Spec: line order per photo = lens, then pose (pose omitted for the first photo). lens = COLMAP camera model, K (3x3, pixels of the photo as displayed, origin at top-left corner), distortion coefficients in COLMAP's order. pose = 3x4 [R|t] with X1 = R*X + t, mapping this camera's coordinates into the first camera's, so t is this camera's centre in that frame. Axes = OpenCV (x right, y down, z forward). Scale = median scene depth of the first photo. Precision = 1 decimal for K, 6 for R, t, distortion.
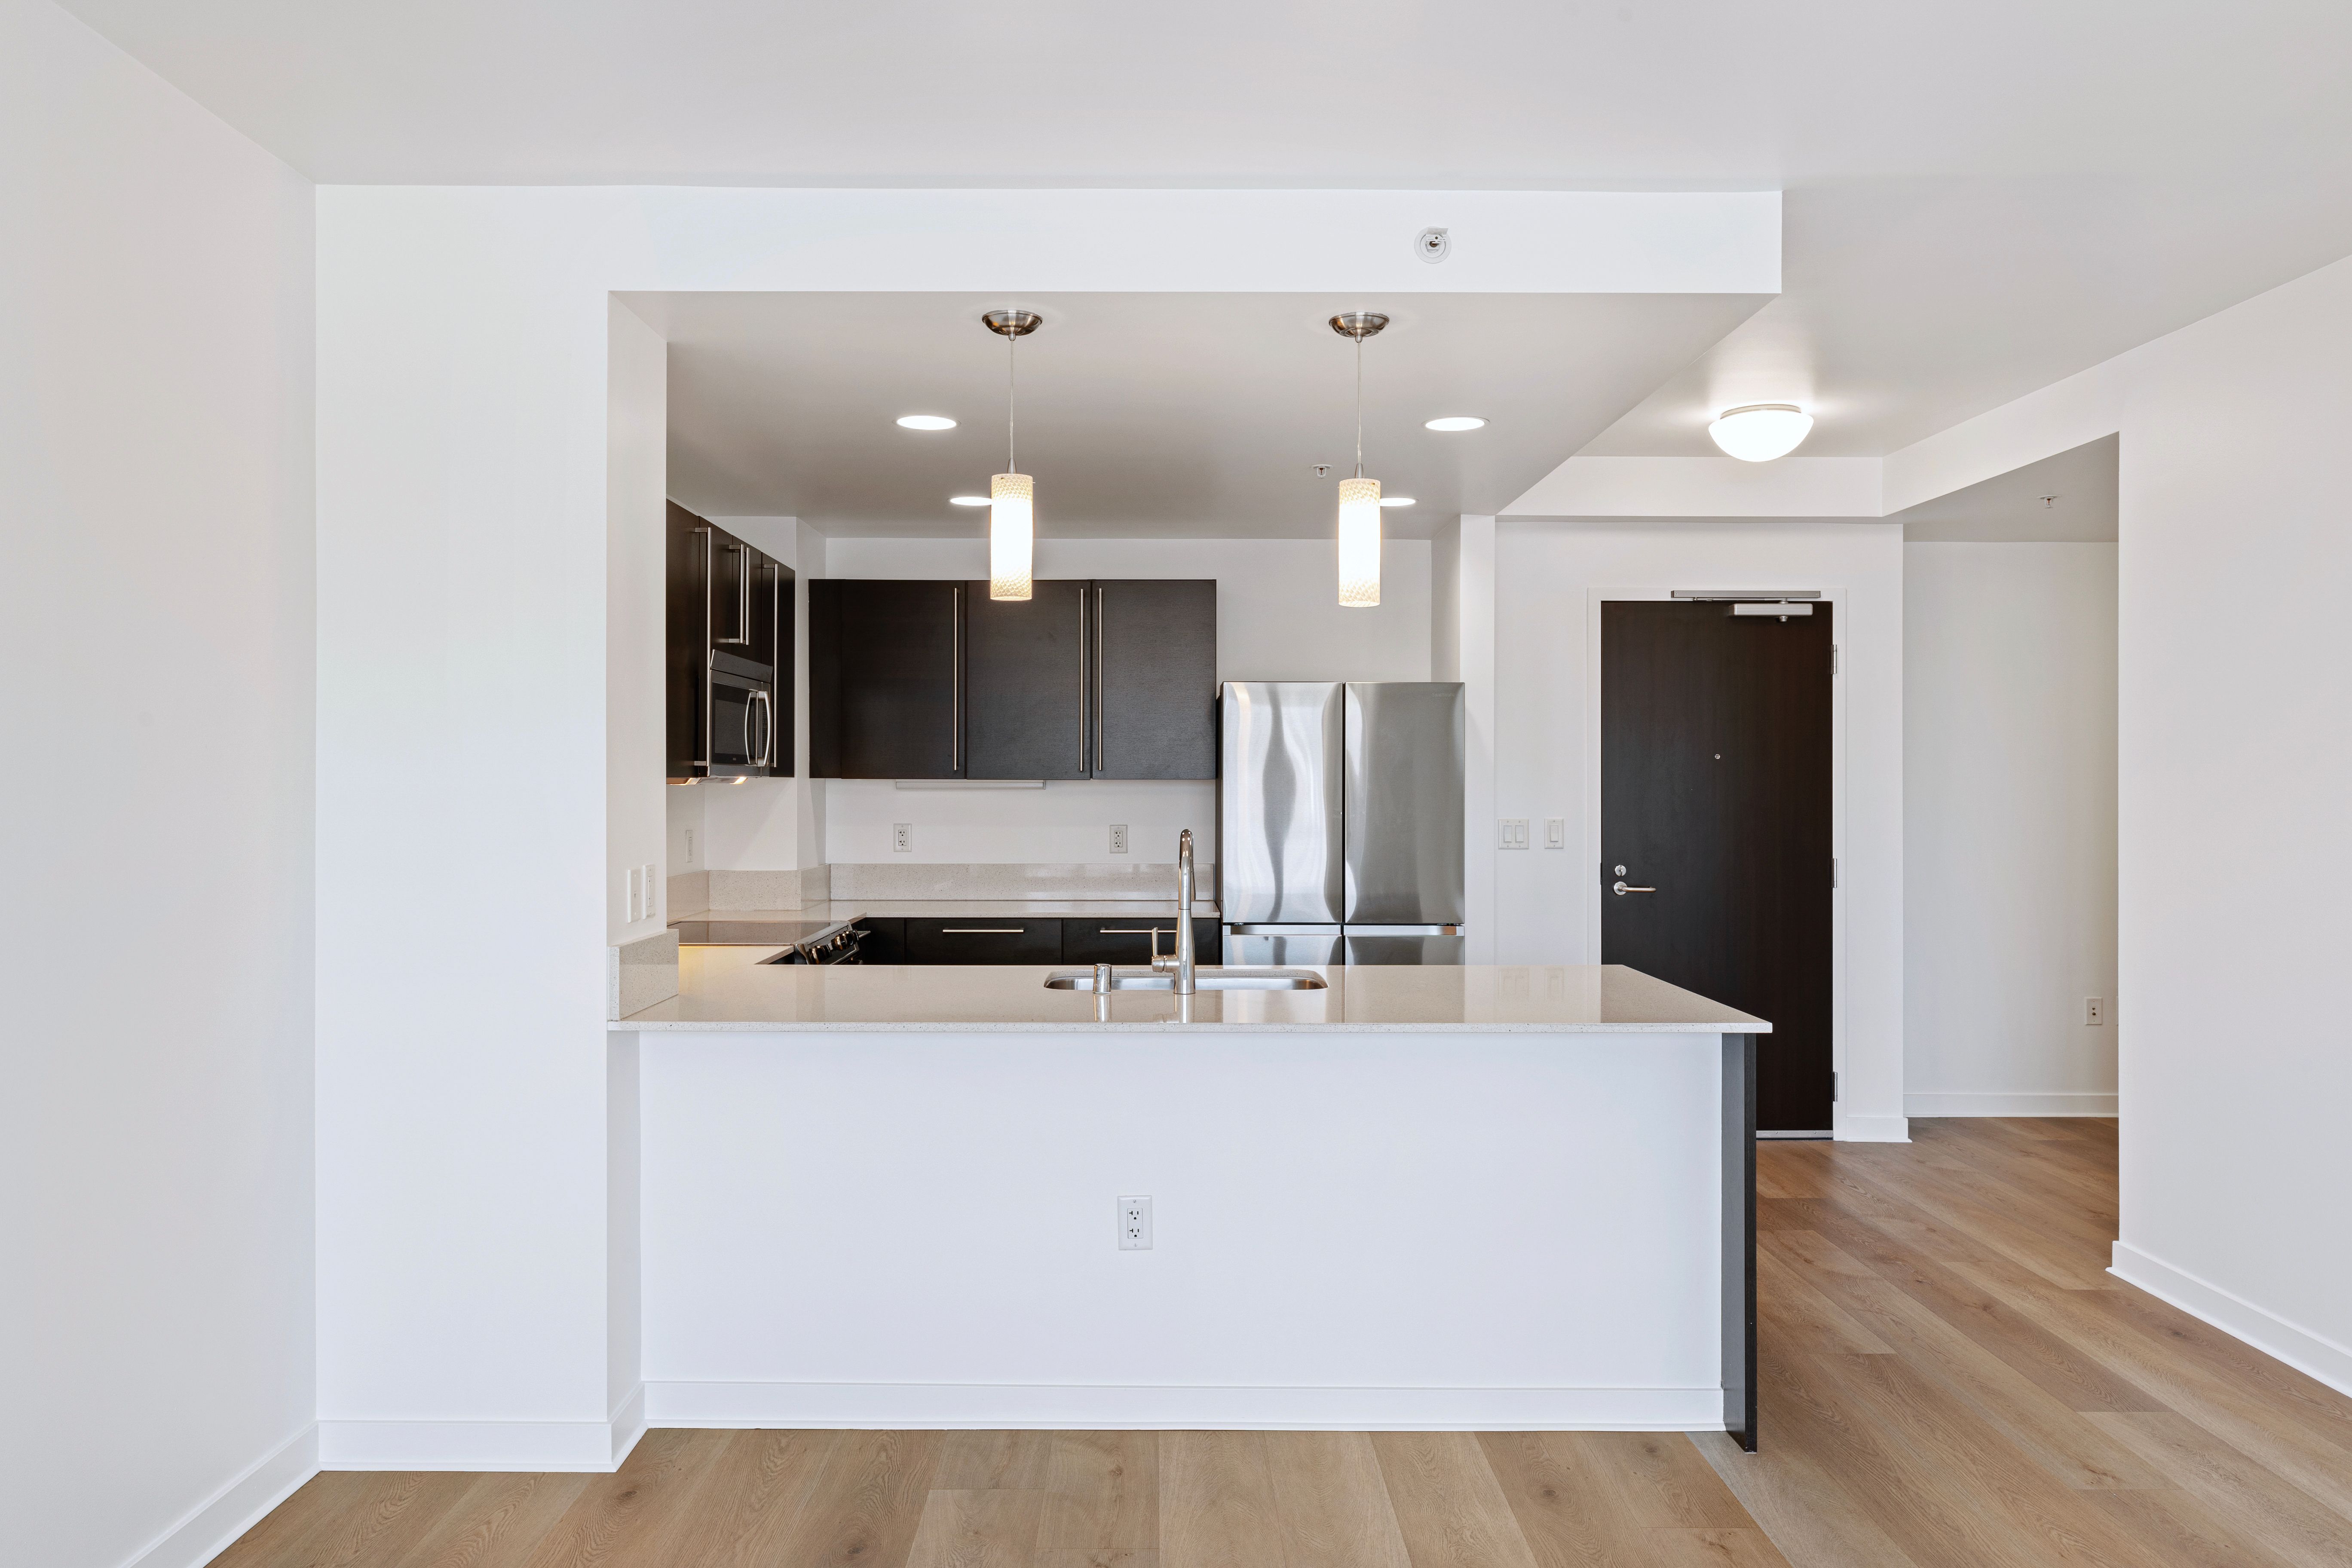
lens RADIAL K [[1596.7, 0, 1168.8], [0, 1596.7, 774.9], [0, 0, 1]] dist [0.004322, -0.000826]
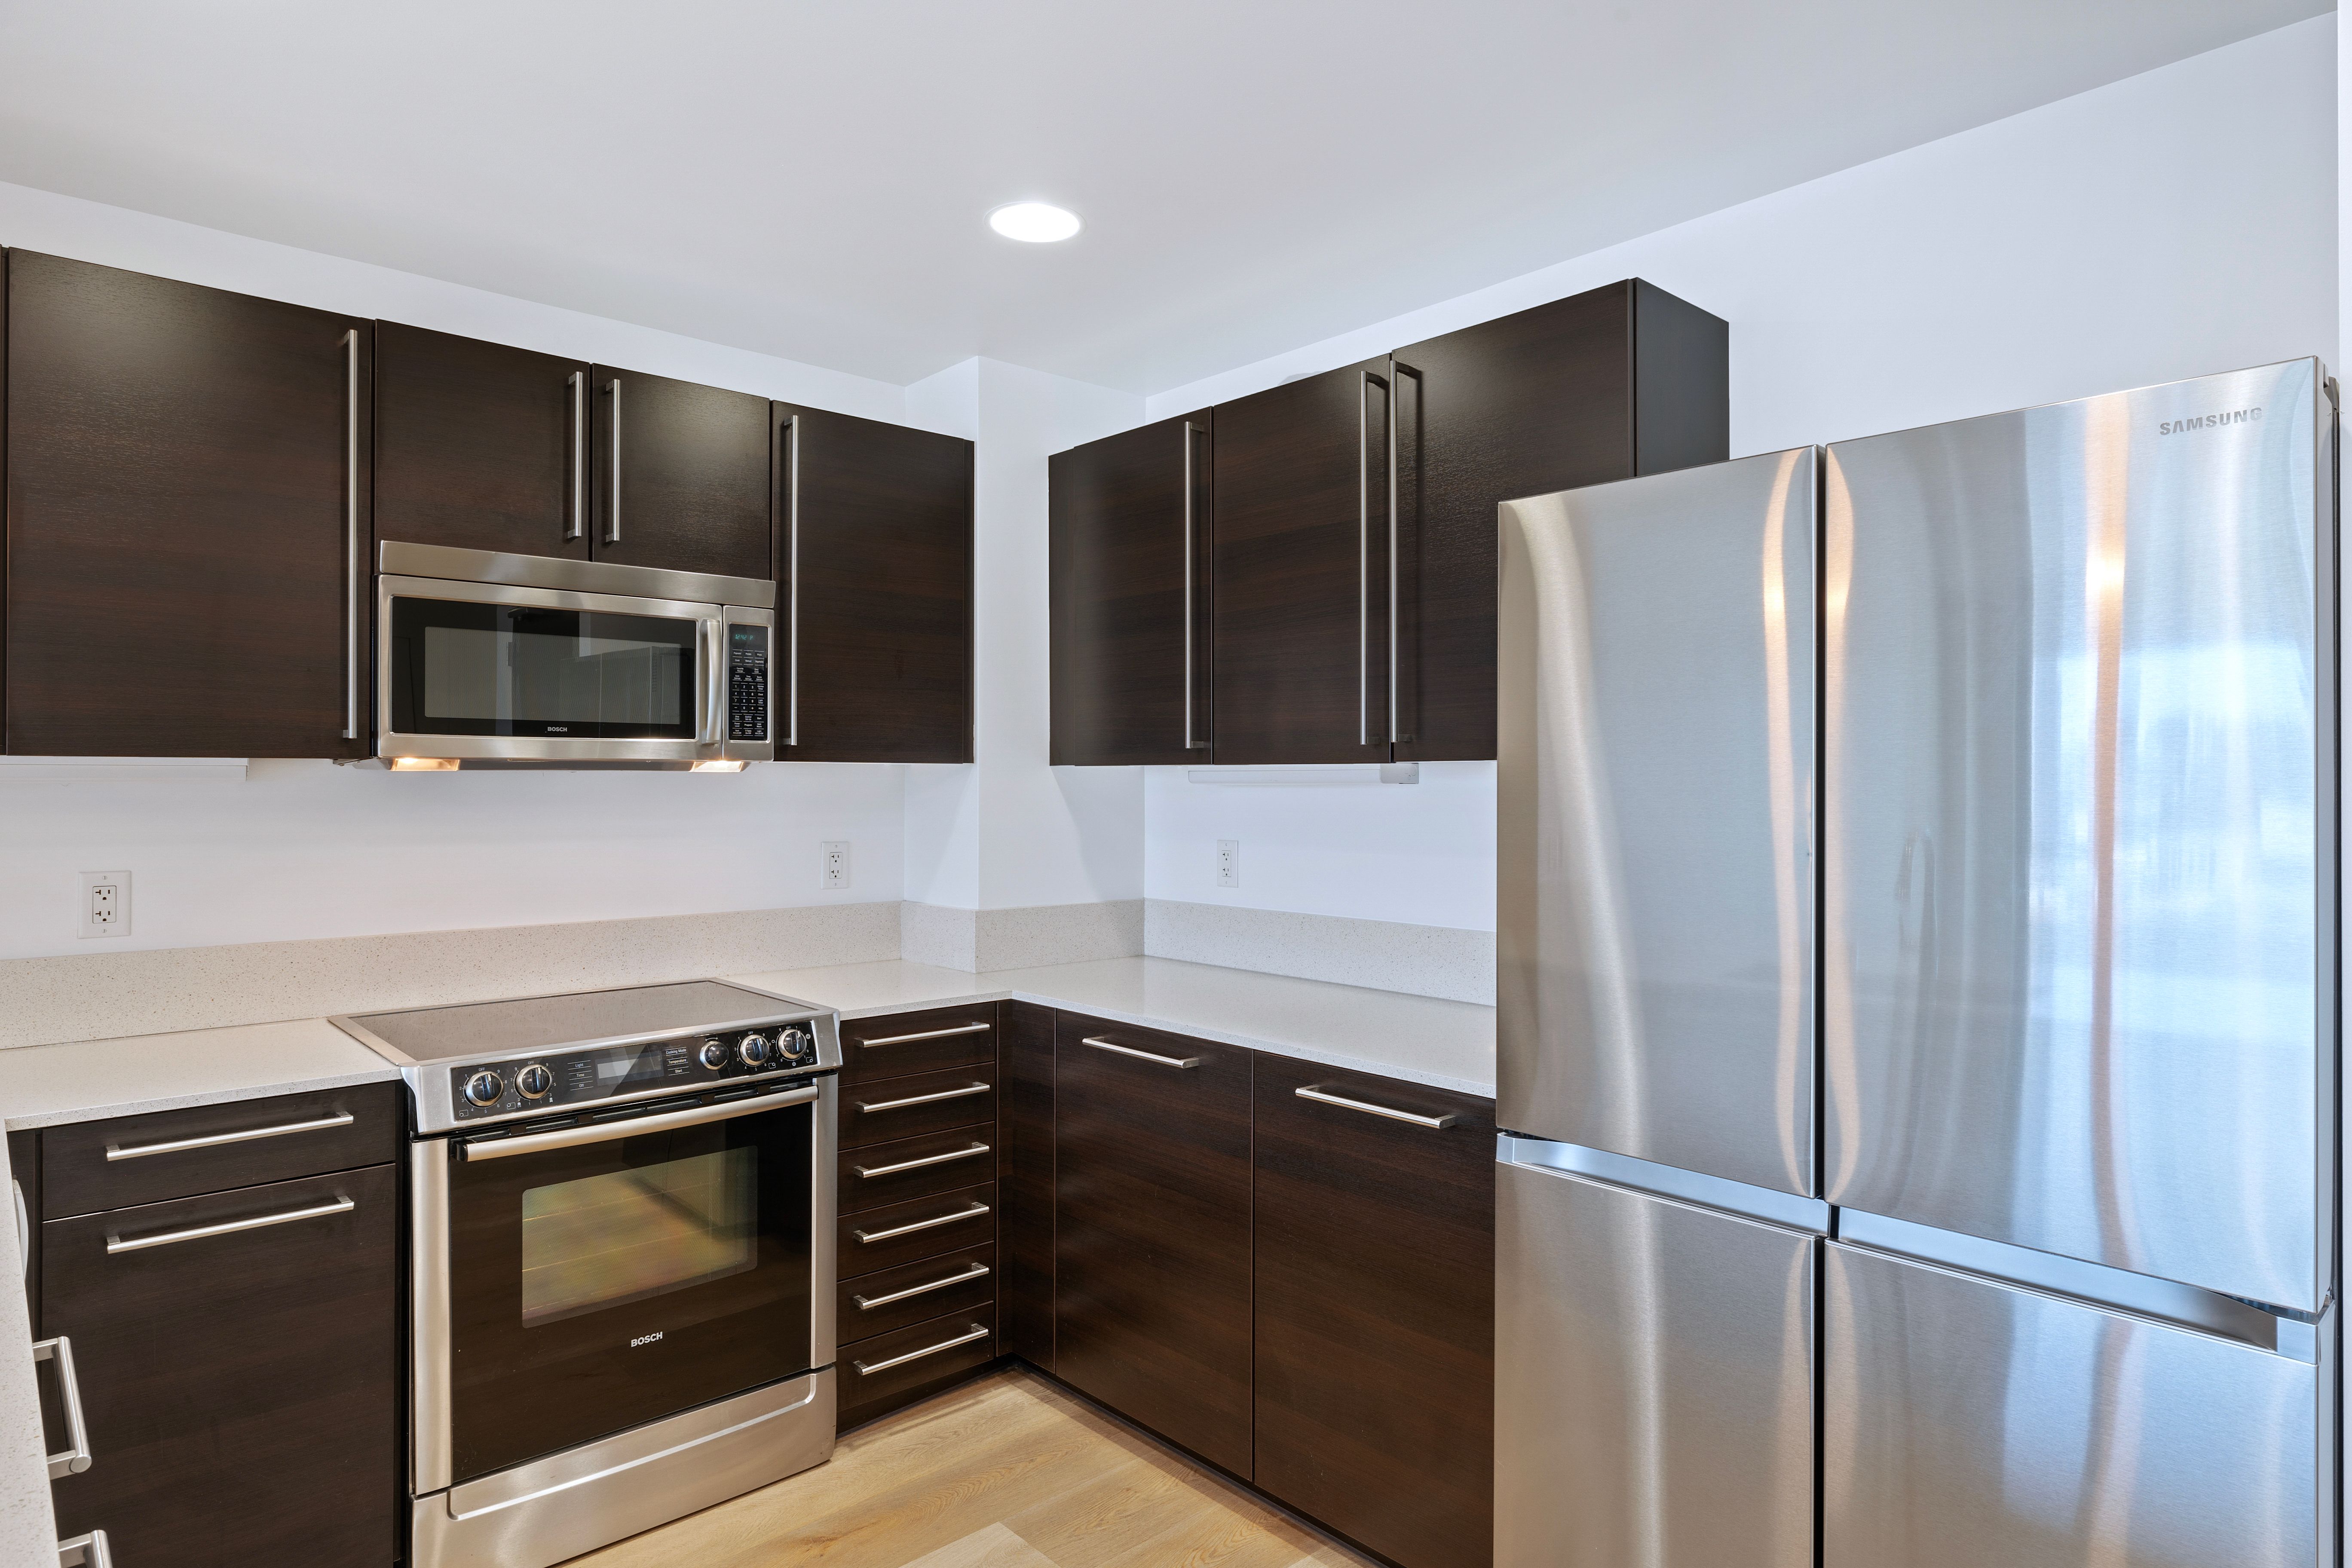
lens RADIAL K [[1328.8, 0, 1170.0], [0, 1328.8, 779.0], [0, 0, 1]] dist [-0.000478, -0.000343]
pose [[0.667530, -0.003309, -0.744575, 0.220055], [0.003382, 0.999993, -0.001411, 0.009173], [0.744575, -0.001576, 0.667537, 0.727096]]
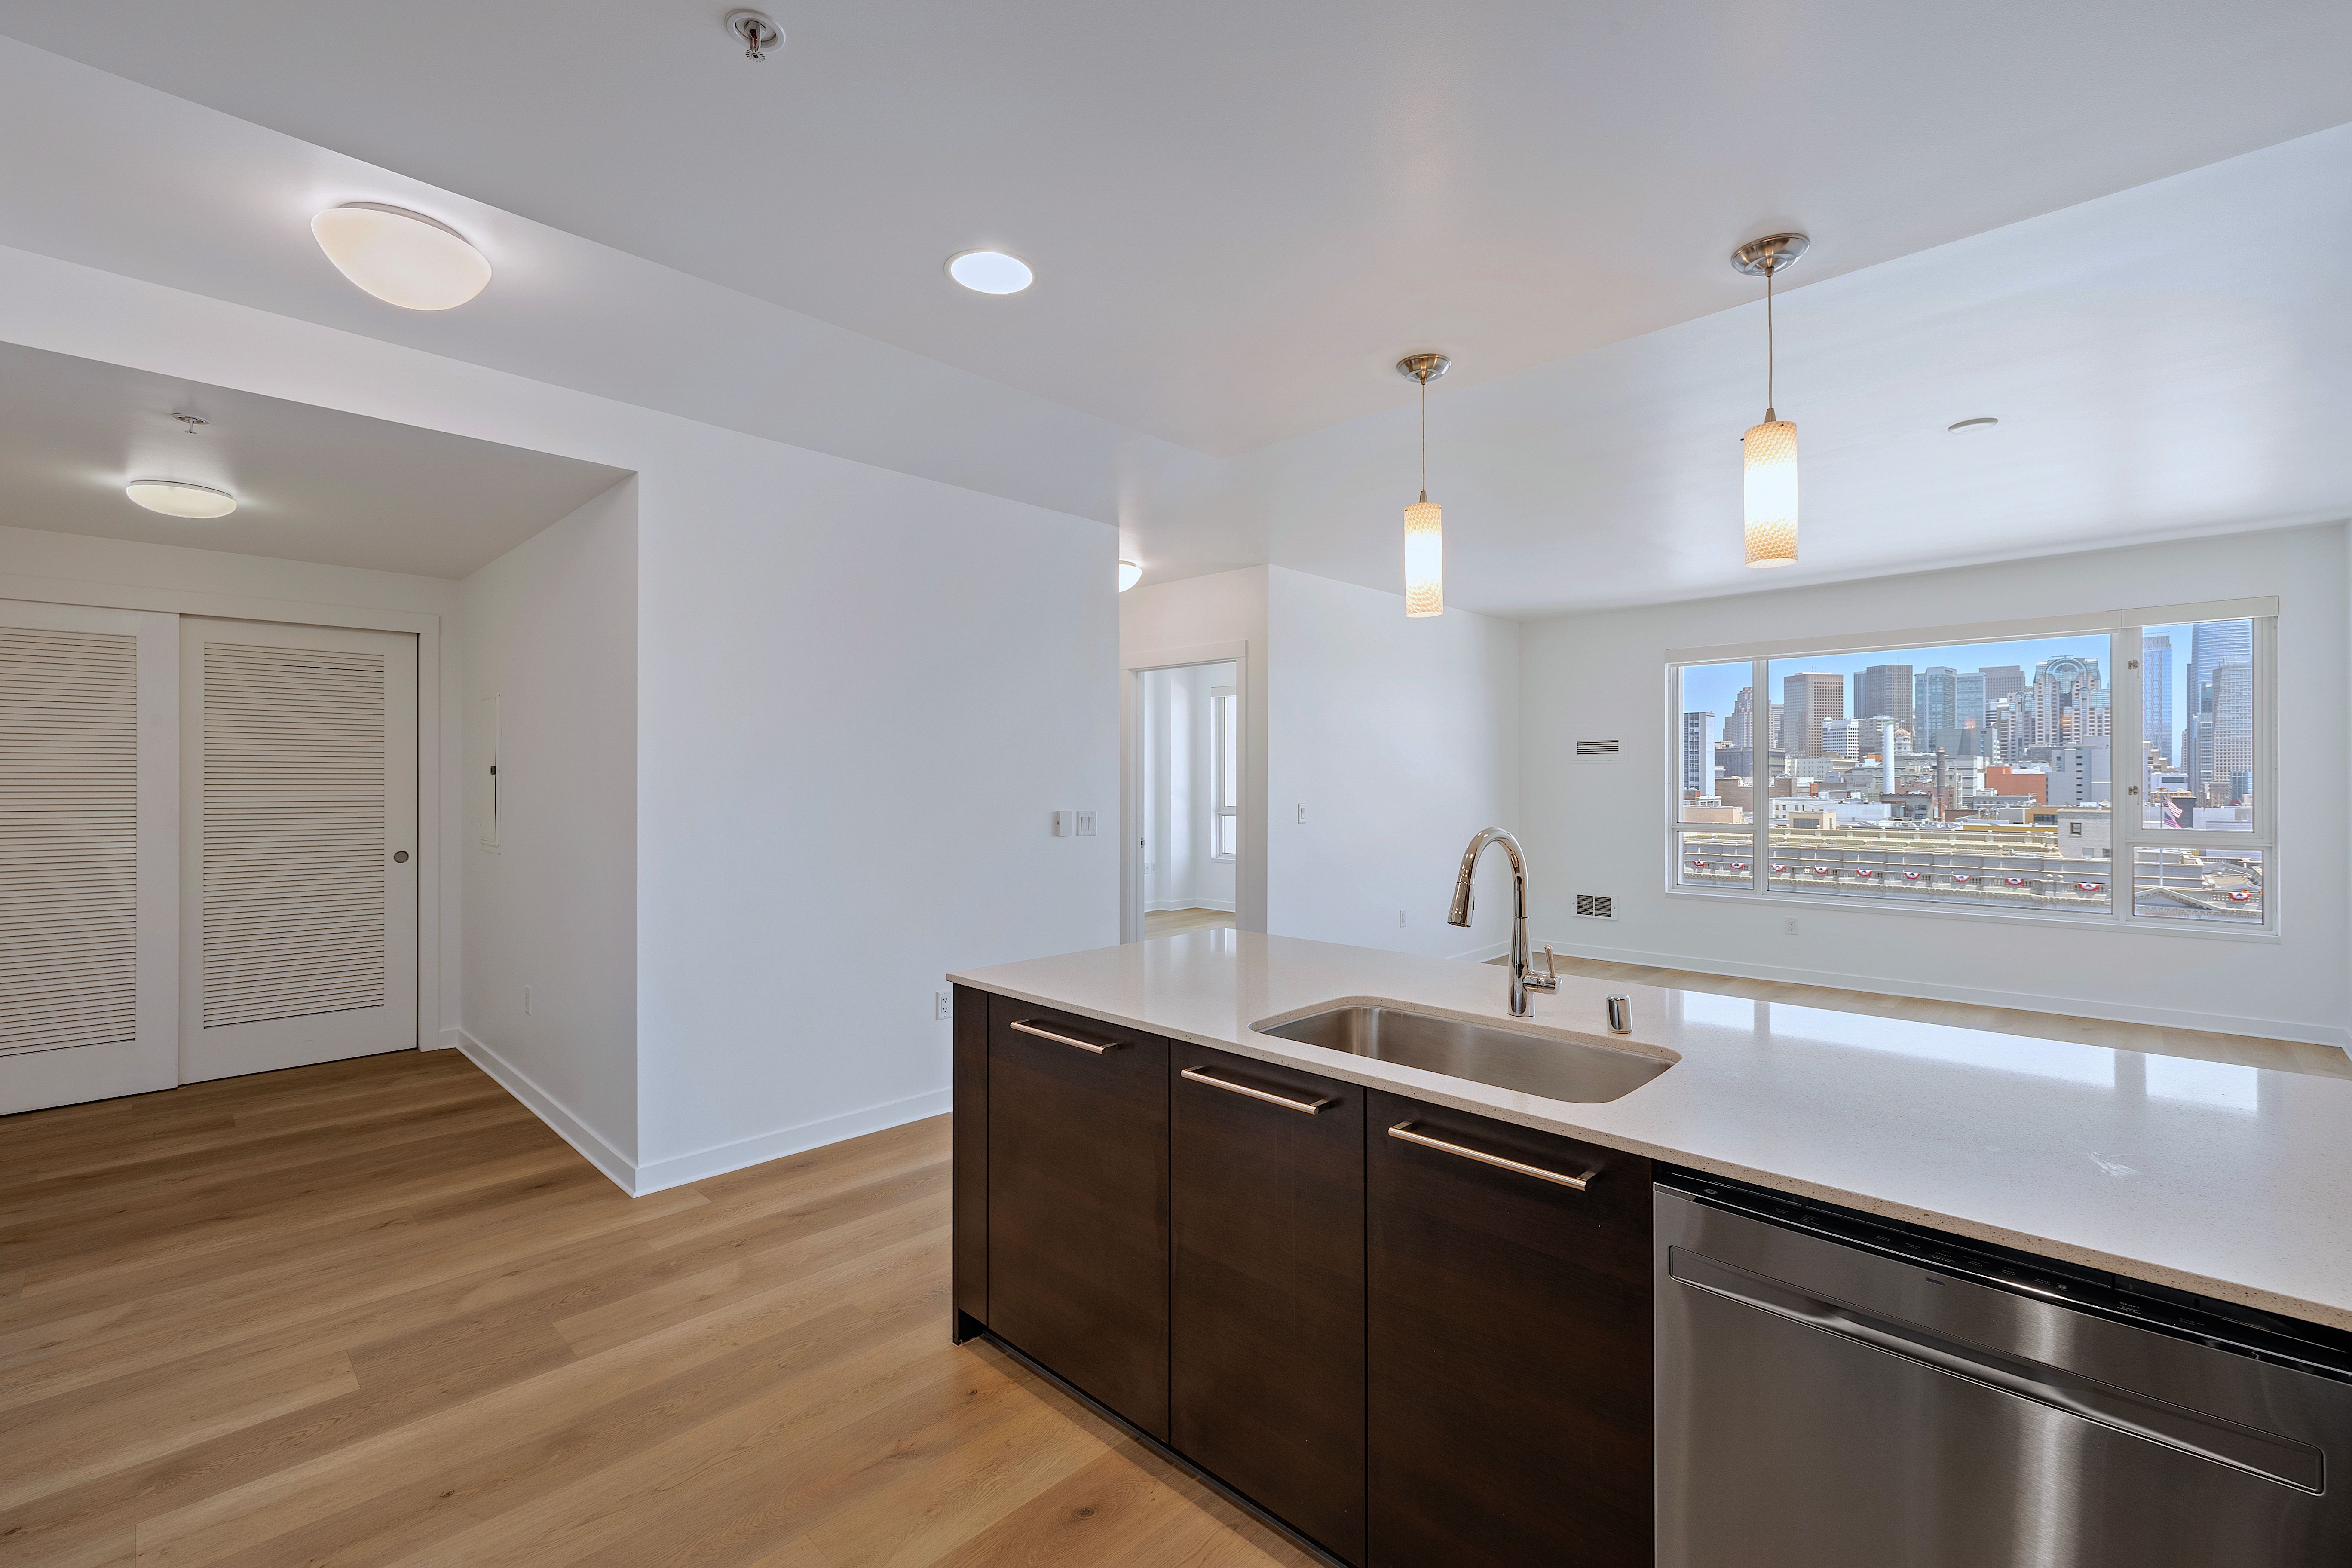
lens RADIAL K [[1018.5, 0, 1172.0], [0, 1018.5, 774.8], [0, 0, 1]] dist [0.004492, 0.002967]
pose [[-0.716230, 0.001818, 0.697862, -0.154964], [-0.004200, 0.999967, -0.006915, 0.007745], [-0.697852, -0.007884, -0.716199, 0.972127]]
